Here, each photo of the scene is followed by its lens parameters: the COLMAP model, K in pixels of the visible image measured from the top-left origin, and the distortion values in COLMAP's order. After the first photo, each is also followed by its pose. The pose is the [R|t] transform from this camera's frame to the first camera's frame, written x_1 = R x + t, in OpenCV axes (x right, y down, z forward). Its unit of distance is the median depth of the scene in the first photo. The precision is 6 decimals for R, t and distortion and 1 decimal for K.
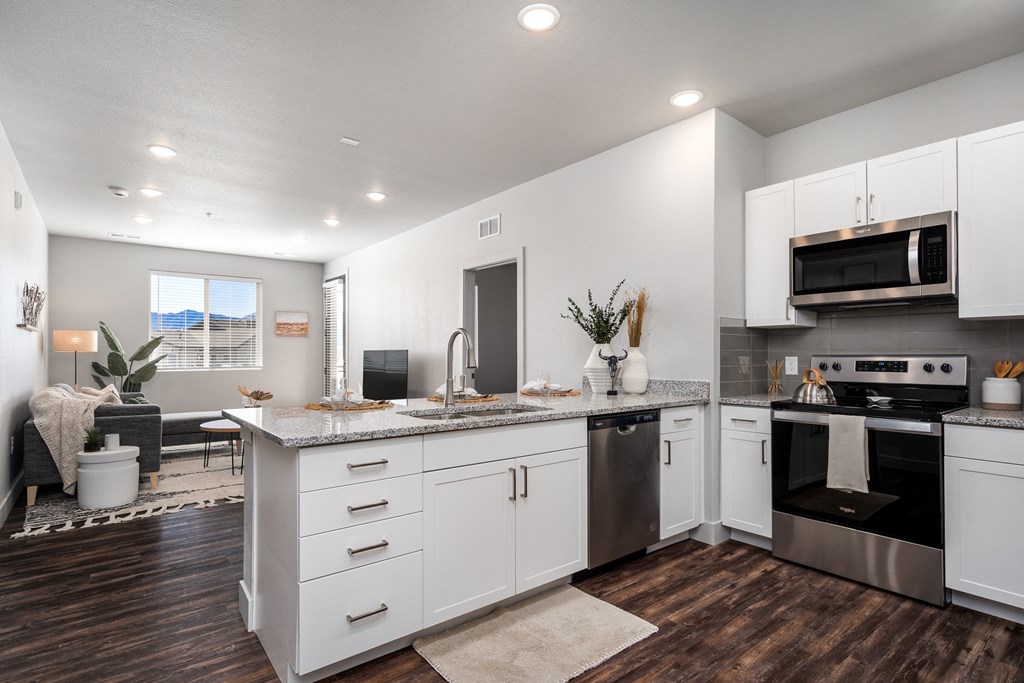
lens RADIAL K [[510.6, 0, 510.2], [0, 510.6, 355.5], [0, 0, 1]] dist [0.000208, -0.000108]
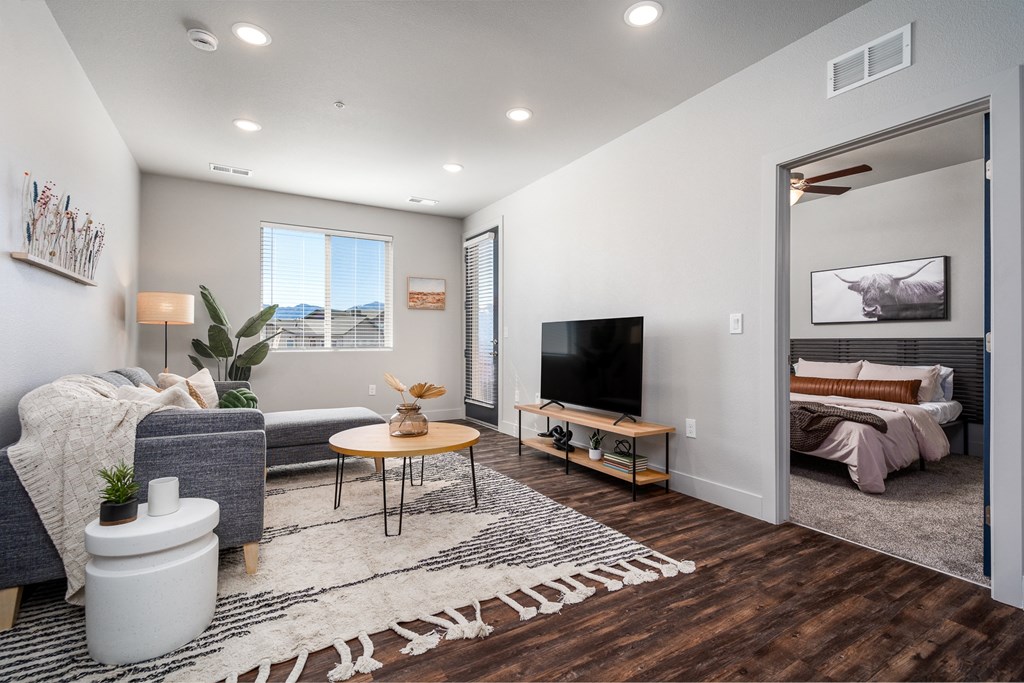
lens RADIAL K [[484.3, 0, 512.0], [0, 484.3, 341.5], [0, 0, 1]] dist [-0.001352, 0.000001]
pose [[0.988000, 0.001579, -0.154446, -0.262710], [-0.001848, 0.999997, -0.001597, 0.019451], [0.154443, 0.001864, 0.988000, 0.404192]]
